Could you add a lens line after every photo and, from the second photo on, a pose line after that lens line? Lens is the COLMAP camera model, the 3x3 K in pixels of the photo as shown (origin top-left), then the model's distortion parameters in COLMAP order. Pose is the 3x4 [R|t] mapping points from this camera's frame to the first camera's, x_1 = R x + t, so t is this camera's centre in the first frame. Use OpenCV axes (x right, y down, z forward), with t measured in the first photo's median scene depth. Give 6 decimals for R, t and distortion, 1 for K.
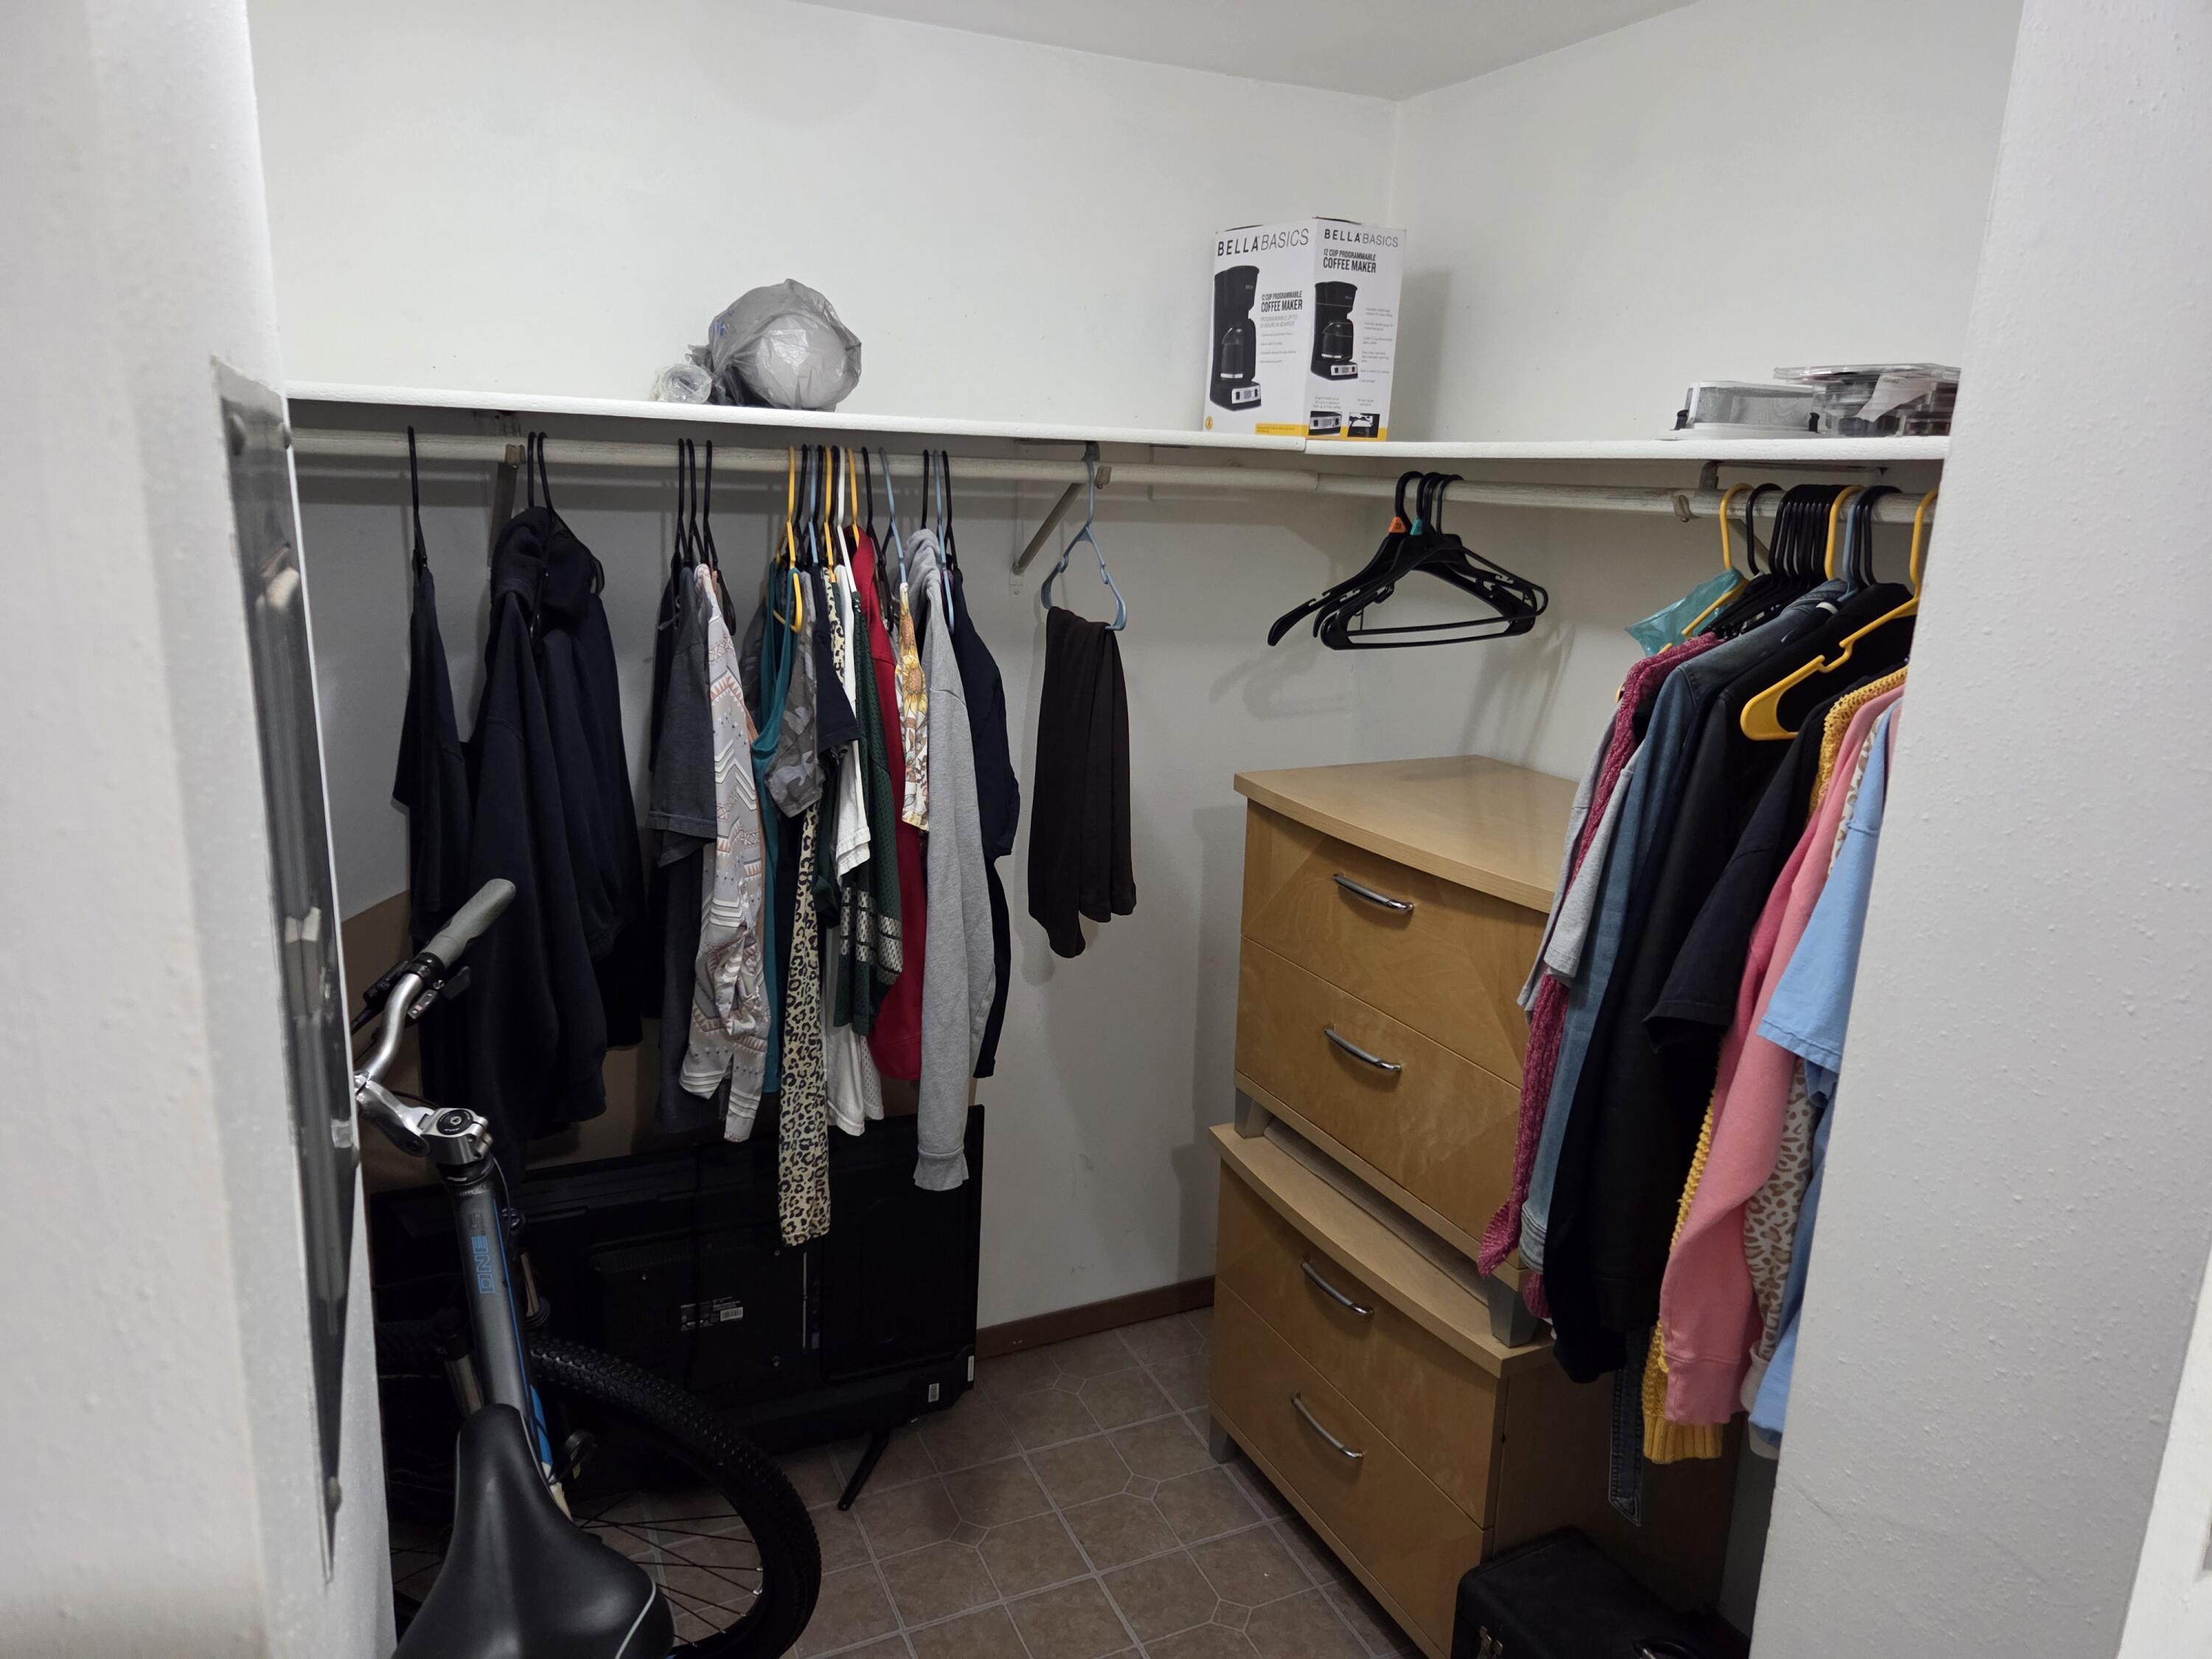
lens RADIAL K [[1475.0, 0, 1103.2], [0, 1475.0, 837.7], [0, 0, 1]] dist [0.081291, -0.087127]
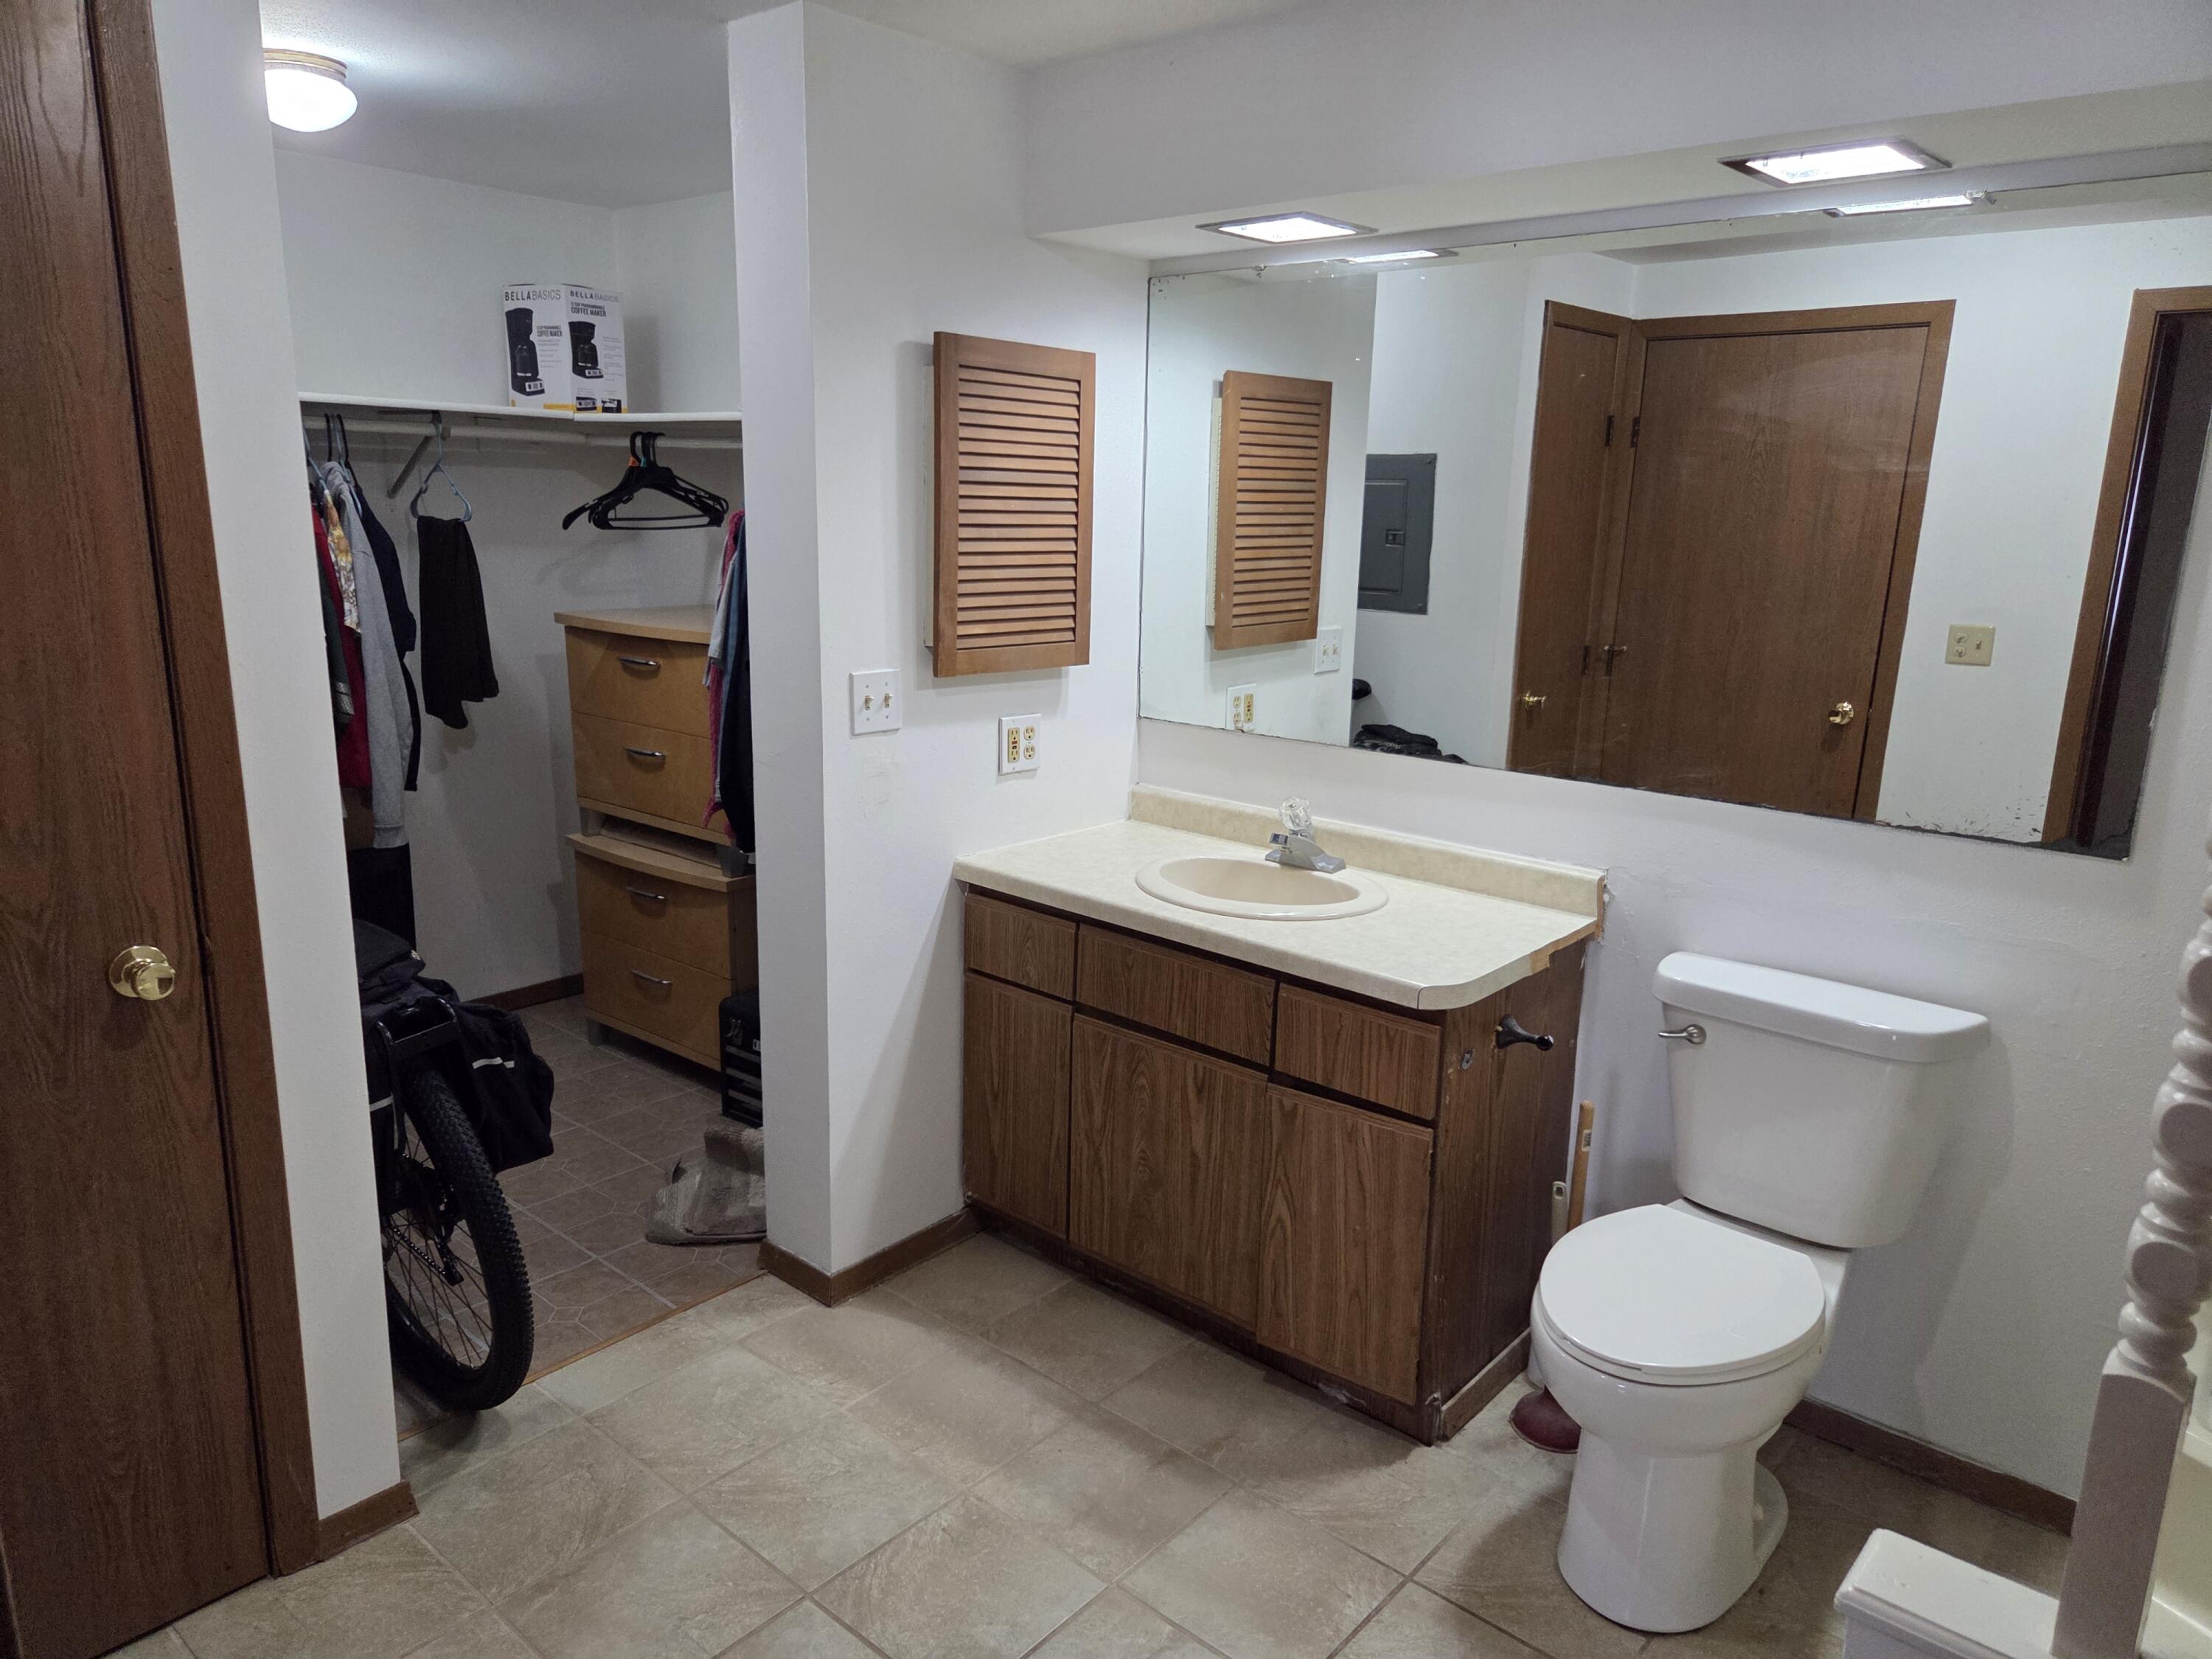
lens RADIAL K [[1475.0, 0, 1103.2], [0, 1475.0, 837.7], [0, 0, 1]] dist [0.081291, -0.087127]
pose [[0.914692, -0.104655, 0.390365, -0.028139], [0.106082, 0.994195, 0.017972, 0.248547], [-0.389980, 0.024972, 0.920485, -0.798197]]
